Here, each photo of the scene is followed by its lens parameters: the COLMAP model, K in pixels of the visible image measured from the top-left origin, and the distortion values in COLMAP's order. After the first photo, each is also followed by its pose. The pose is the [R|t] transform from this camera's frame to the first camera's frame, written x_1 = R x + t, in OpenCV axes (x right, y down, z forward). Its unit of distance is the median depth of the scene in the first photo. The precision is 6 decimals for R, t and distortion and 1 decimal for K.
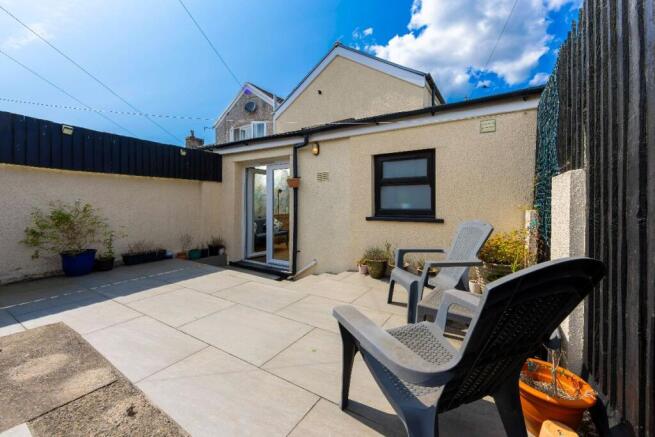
lens RADIAL K [[259.6, 0, 328.4], [0, 259.6, 205.1], [0, 0, 1]] dist [0.001383, -0.000008]
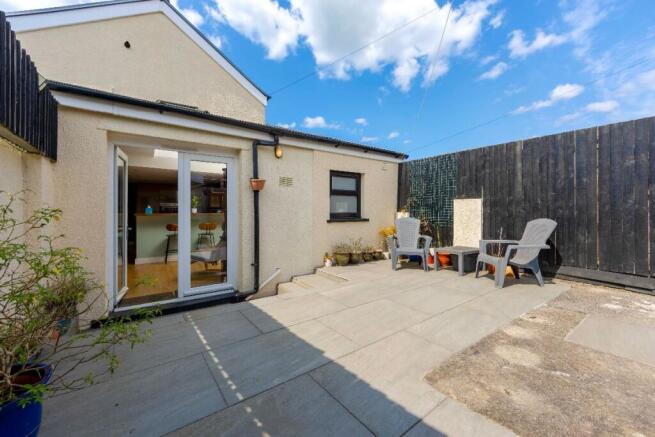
lens RADIAL K [[259.6, 0, 331.6], [0, 259.6, 213.2], [0, 0, 1]] dist [0.001383, -0.000008]
pose [[0.363312, -0.011988, 0.931590, -0.998618], [0.008254, 0.999919, 0.009648, 0.002657], [-0.931631, 0.004184, 0.363382, 0.550540]]
